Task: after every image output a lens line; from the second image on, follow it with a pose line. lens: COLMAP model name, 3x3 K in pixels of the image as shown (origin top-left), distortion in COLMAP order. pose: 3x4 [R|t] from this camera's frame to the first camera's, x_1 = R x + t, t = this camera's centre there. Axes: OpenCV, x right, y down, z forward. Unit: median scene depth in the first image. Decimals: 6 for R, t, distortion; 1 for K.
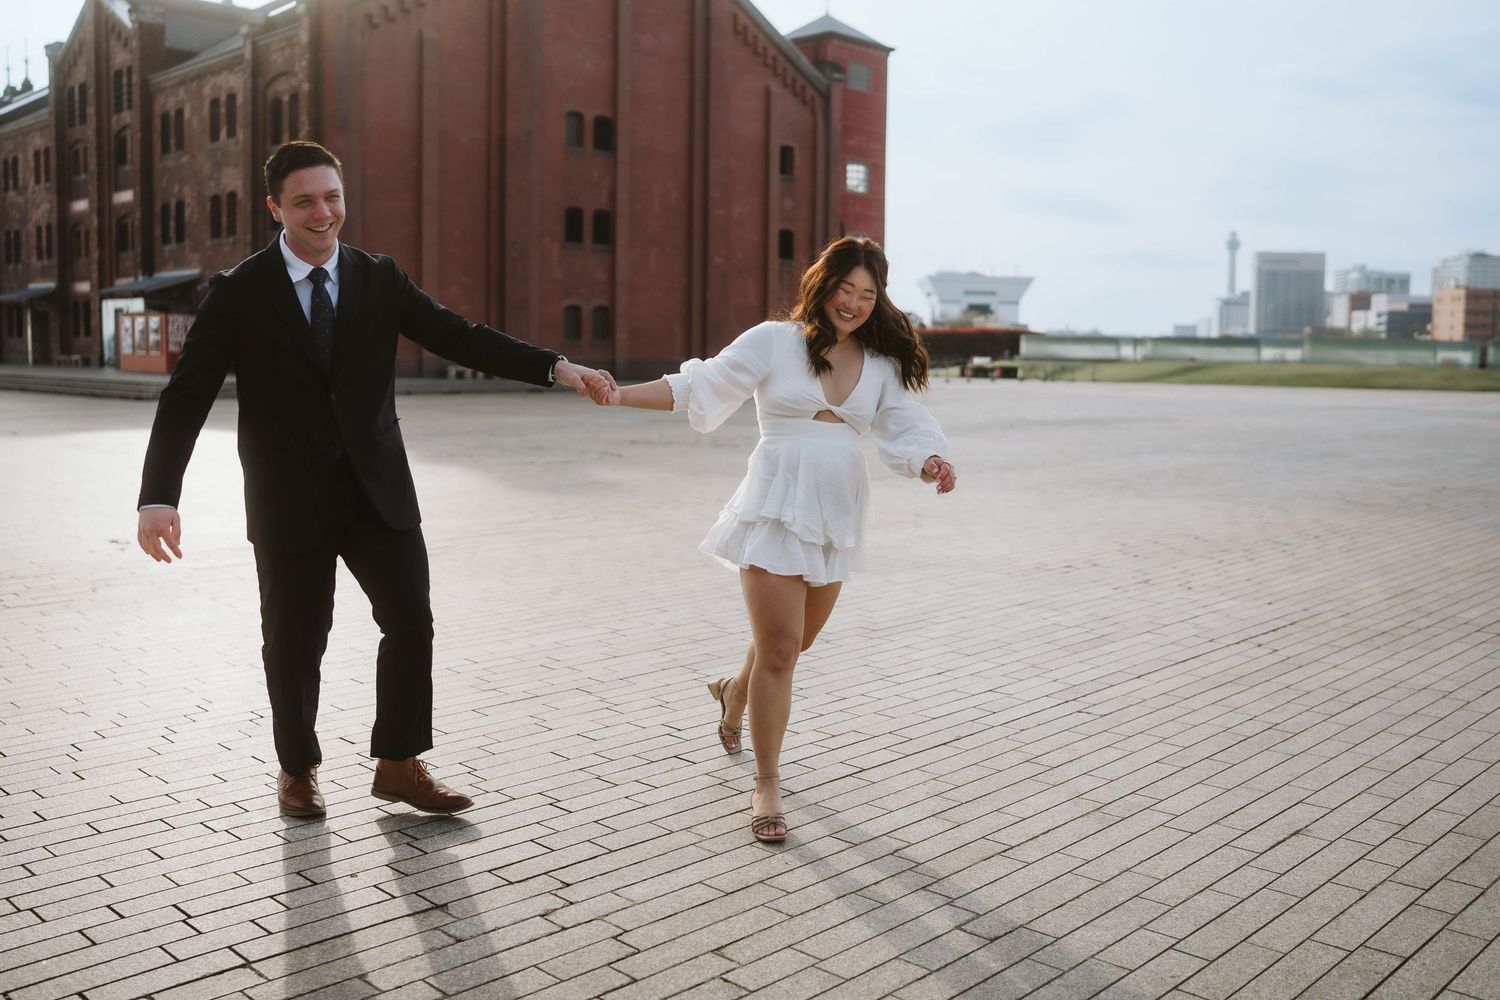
lens RADIAL K [[1473.4, 0, 750.8], [0, 1473.4, 478.4], [0, 0, 1]] dist [-0.202008, 0.297922]
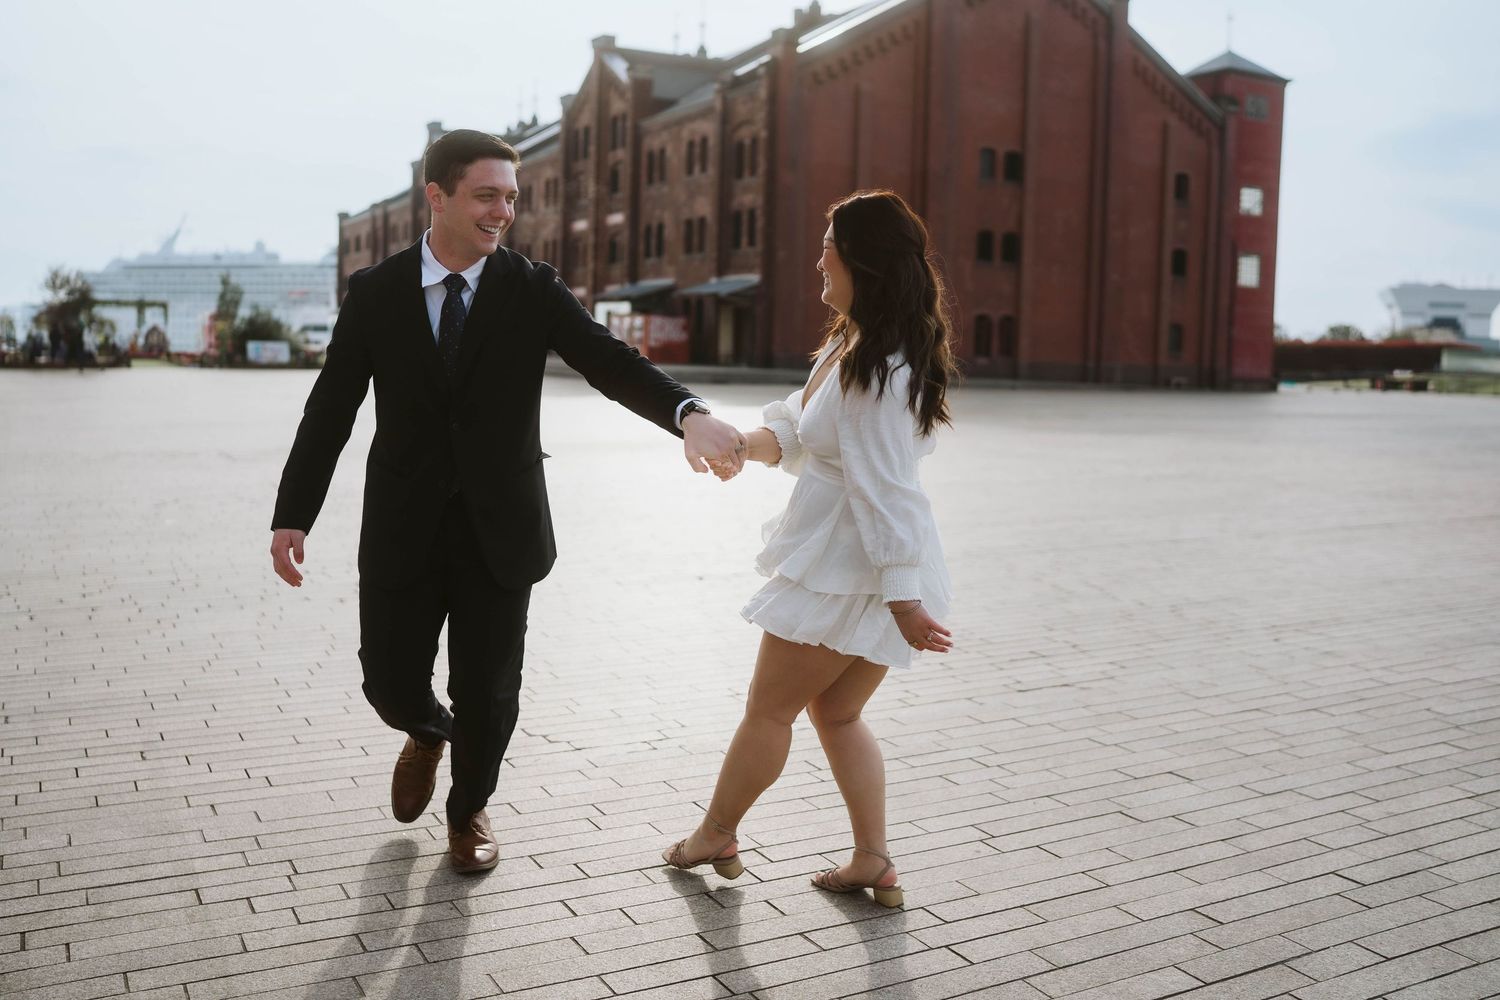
lens RADIAL K [[1473.4, 0, 750.8], [0, 1473.4, 478.4], [0, 0, 1]] dist [-0.202008, 0.297922]
pose [[0.954328, 0.040704, -0.295974, 0.048983], [-0.041718, 0.999125, 0.002892, 0.015510], [0.295833, 0.009588, 0.955192, -0.154519]]
